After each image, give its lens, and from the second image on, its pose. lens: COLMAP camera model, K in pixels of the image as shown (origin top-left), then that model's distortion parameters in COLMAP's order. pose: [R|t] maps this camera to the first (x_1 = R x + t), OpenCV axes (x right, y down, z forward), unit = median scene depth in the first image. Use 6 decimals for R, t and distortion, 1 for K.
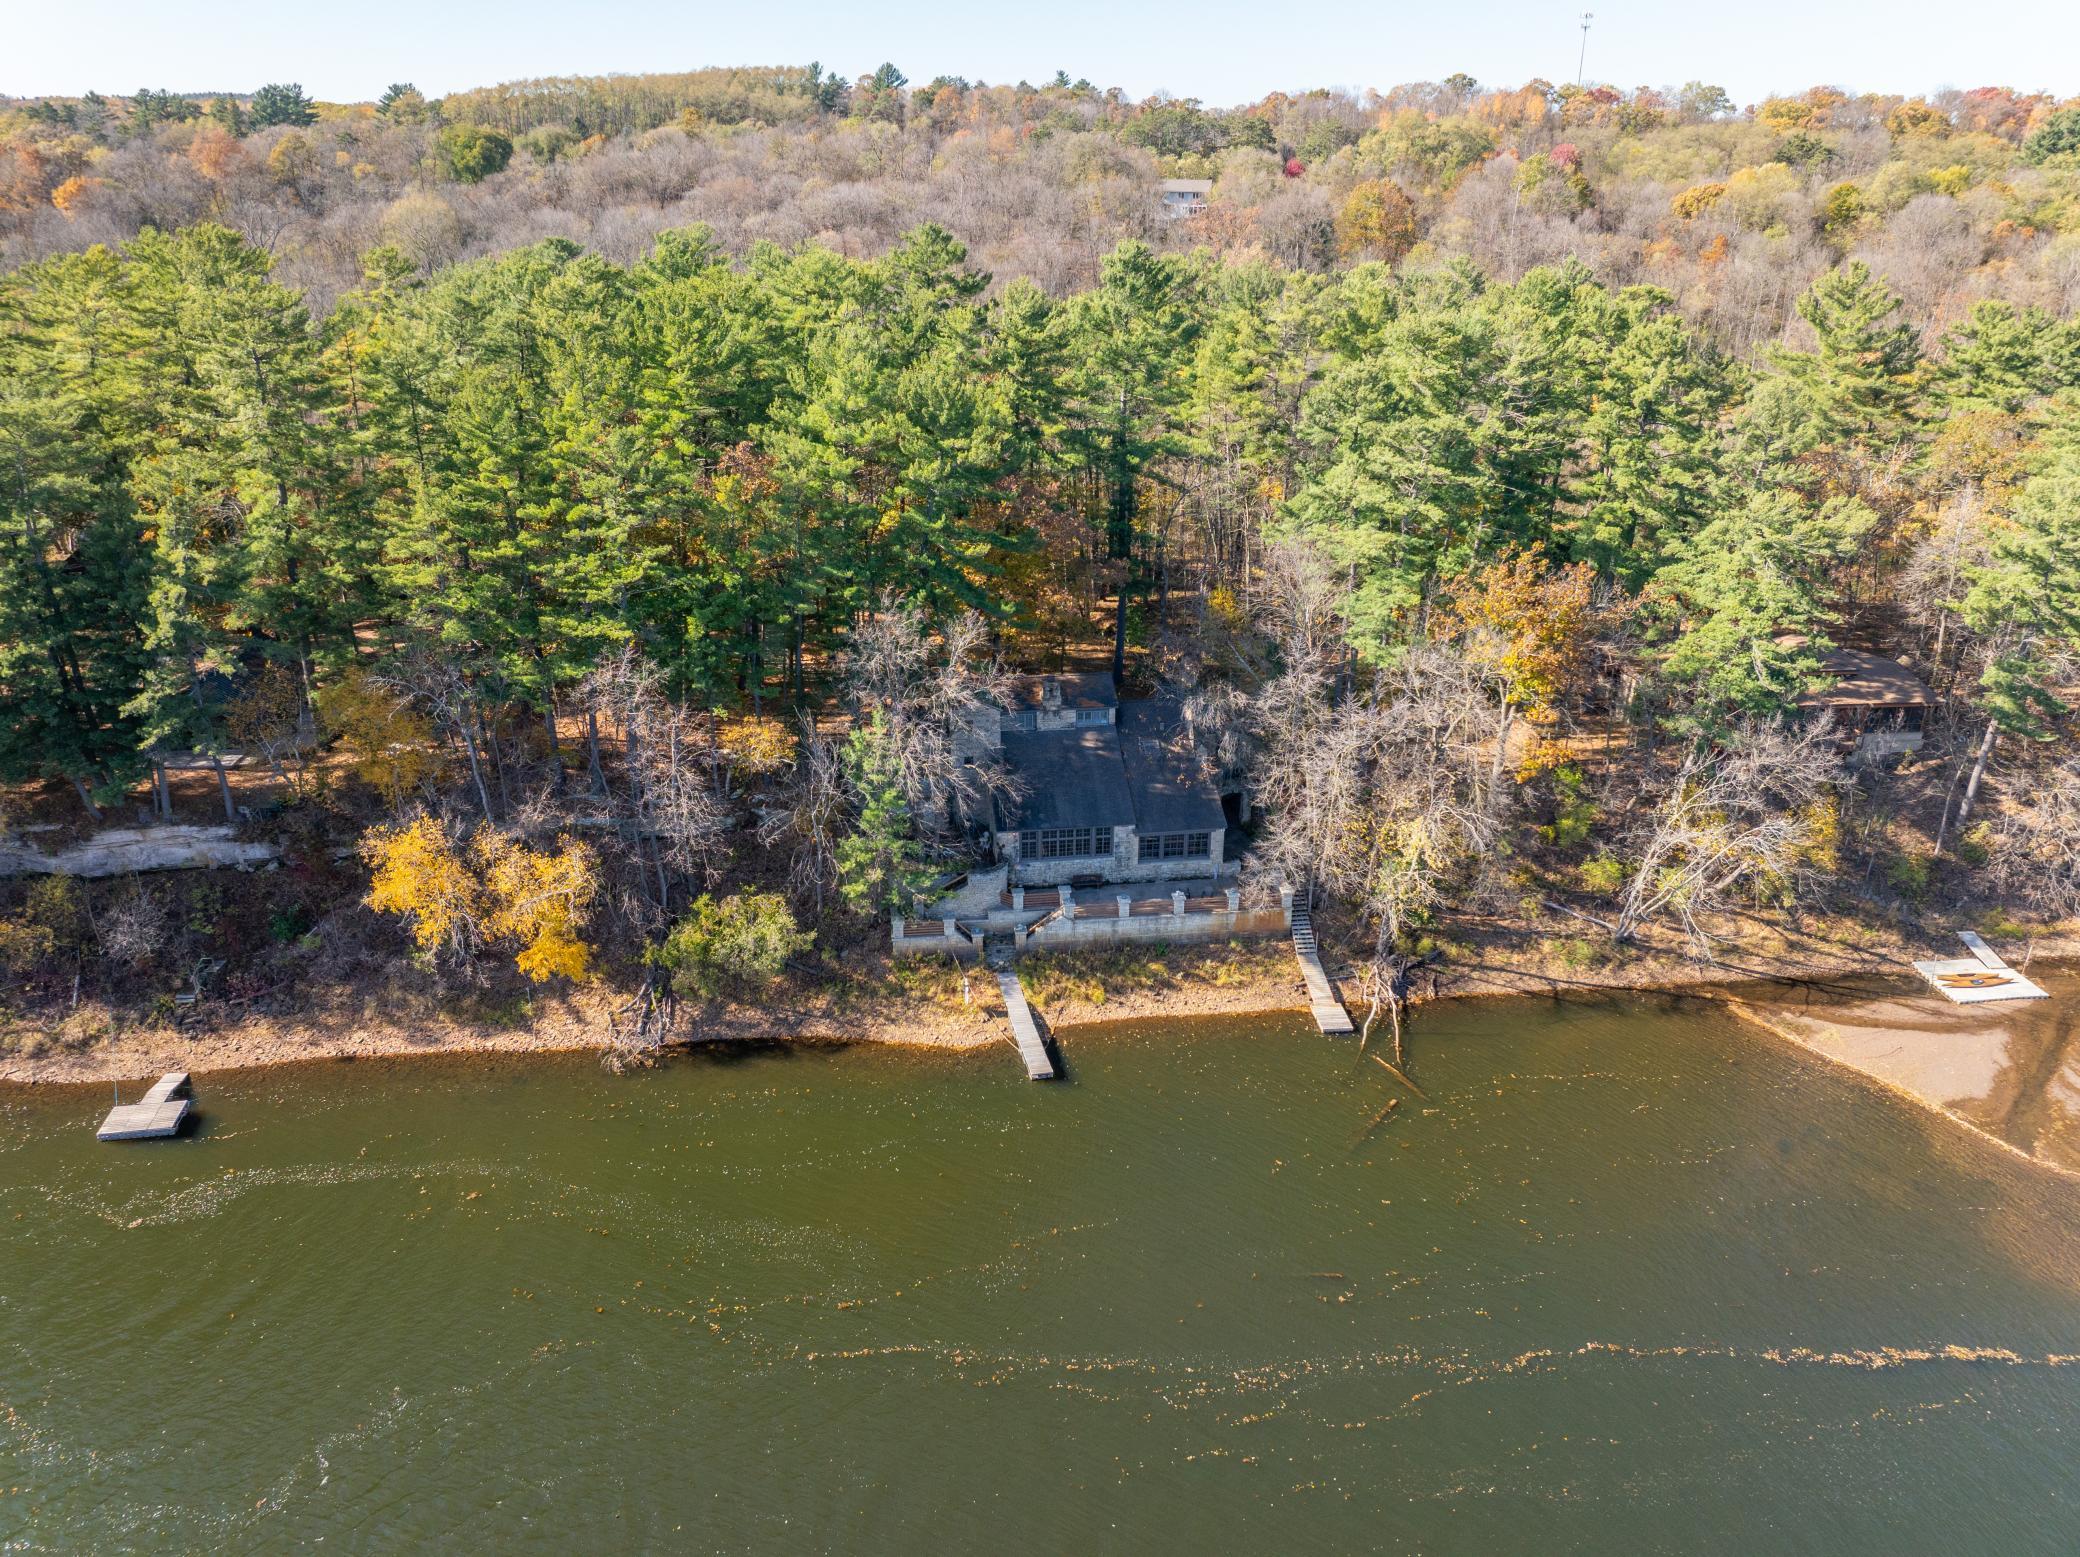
lens RADIAL K [[1463.2, 0, 1042.8], [0, 1463.2, 766.0], [0, 0, 1]] dist [-0.048038, 0.002484]
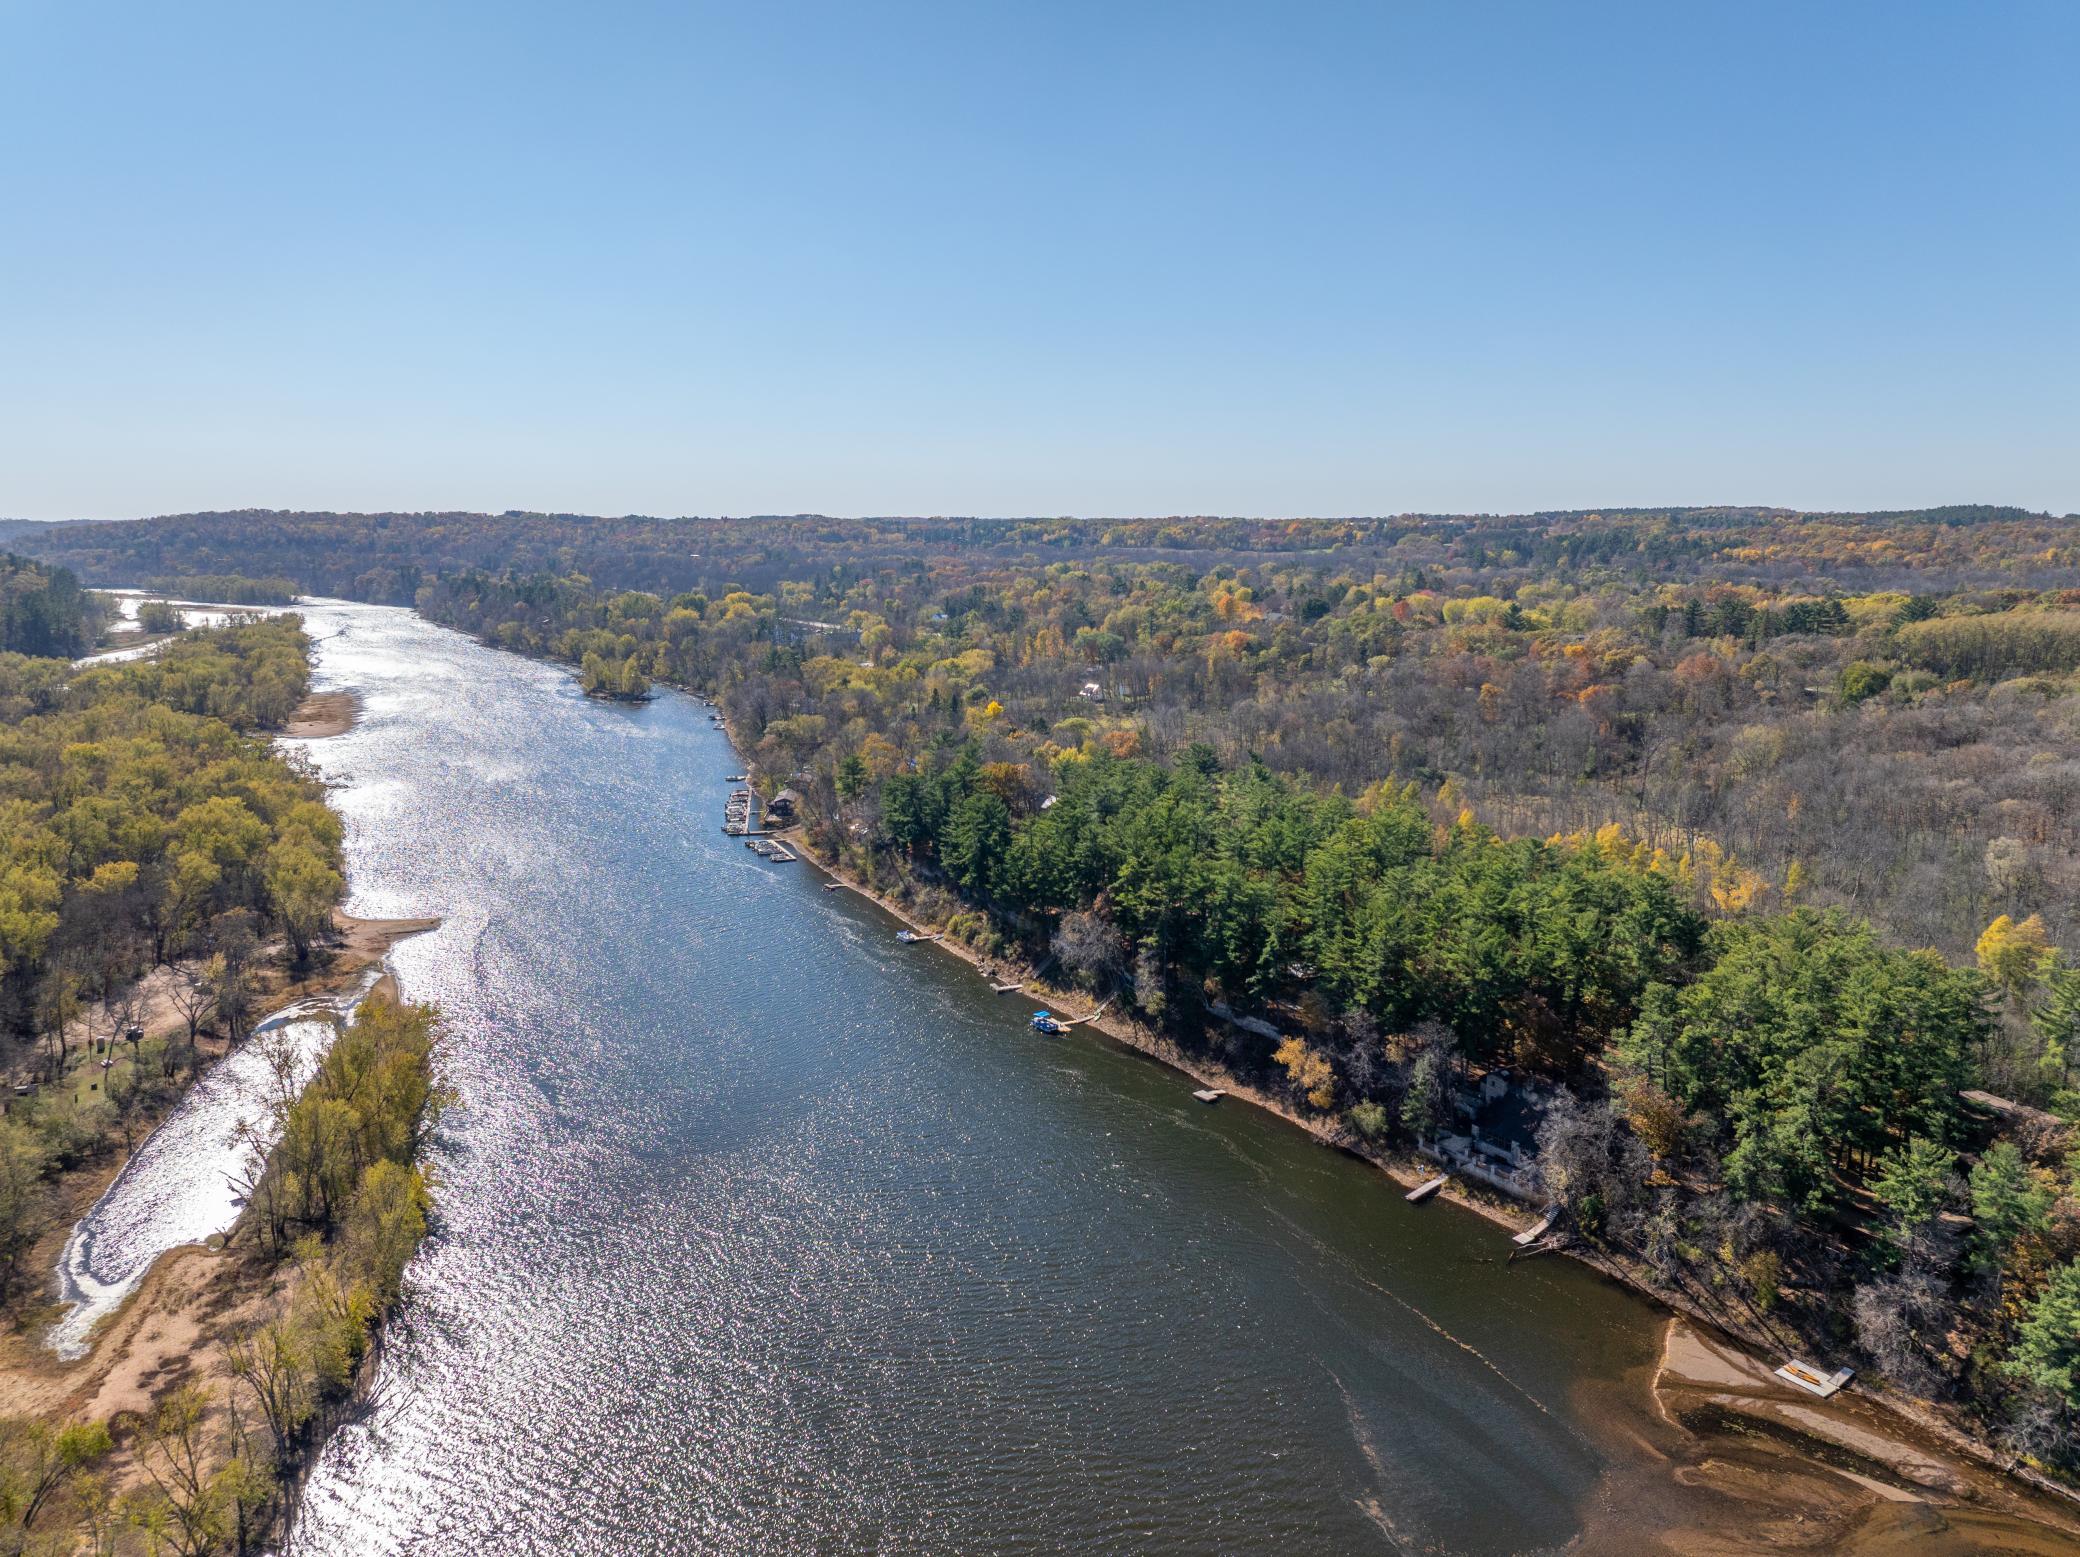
lens RADIAL K [[1459.8, 0, 1048.8], [0, 1459.8, 773.9], [0, 0, 1]] dist [-0.031512, -0.007838]
pose [[0.460862, 0.145603, -0.875446, 1.787467], [-0.339803, 0.940227, -0.022506, -0.222550], [0.819841, 0.307851, 0.482792, -1.009617]]
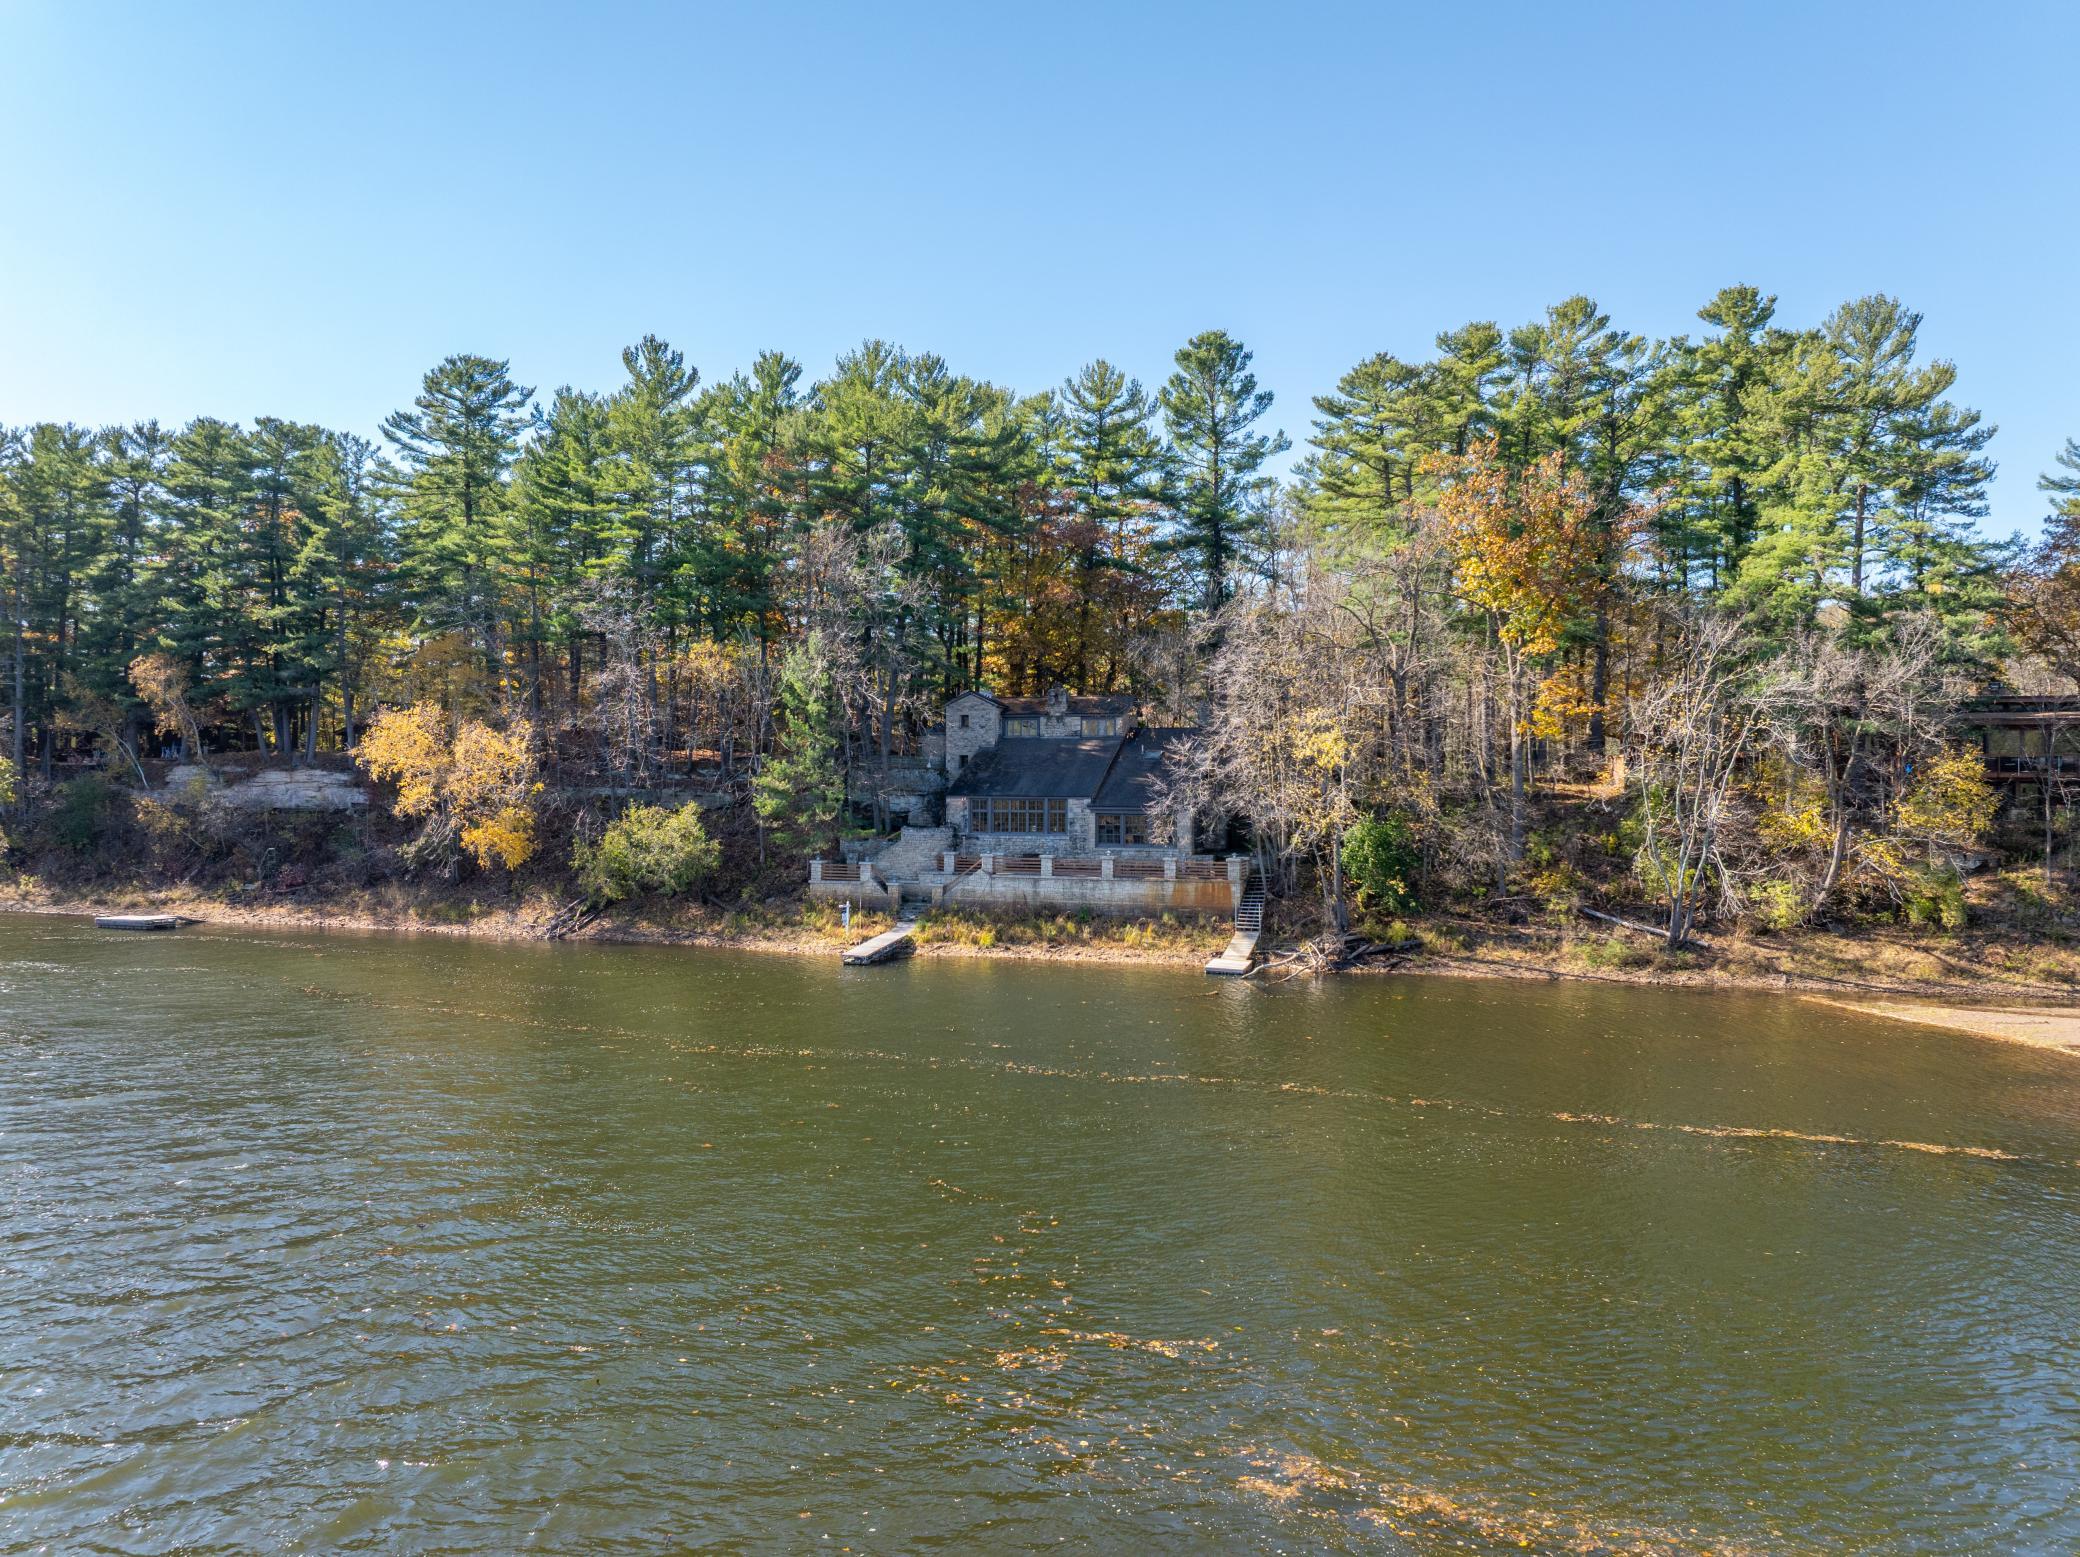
lens RADIAL K [[1458.1, 0, 1040.0], [0, 1458.1, 778.5], [0, 0, 1]] dist [-0.048359, 0.003592]
pose [[0.911884, -0.002581, -0.410440, 0.427417], [-0.158401, 0.920301, -0.357709, 0.376372], [0.378652, 0.391203, 0.838799, 0.238113]]
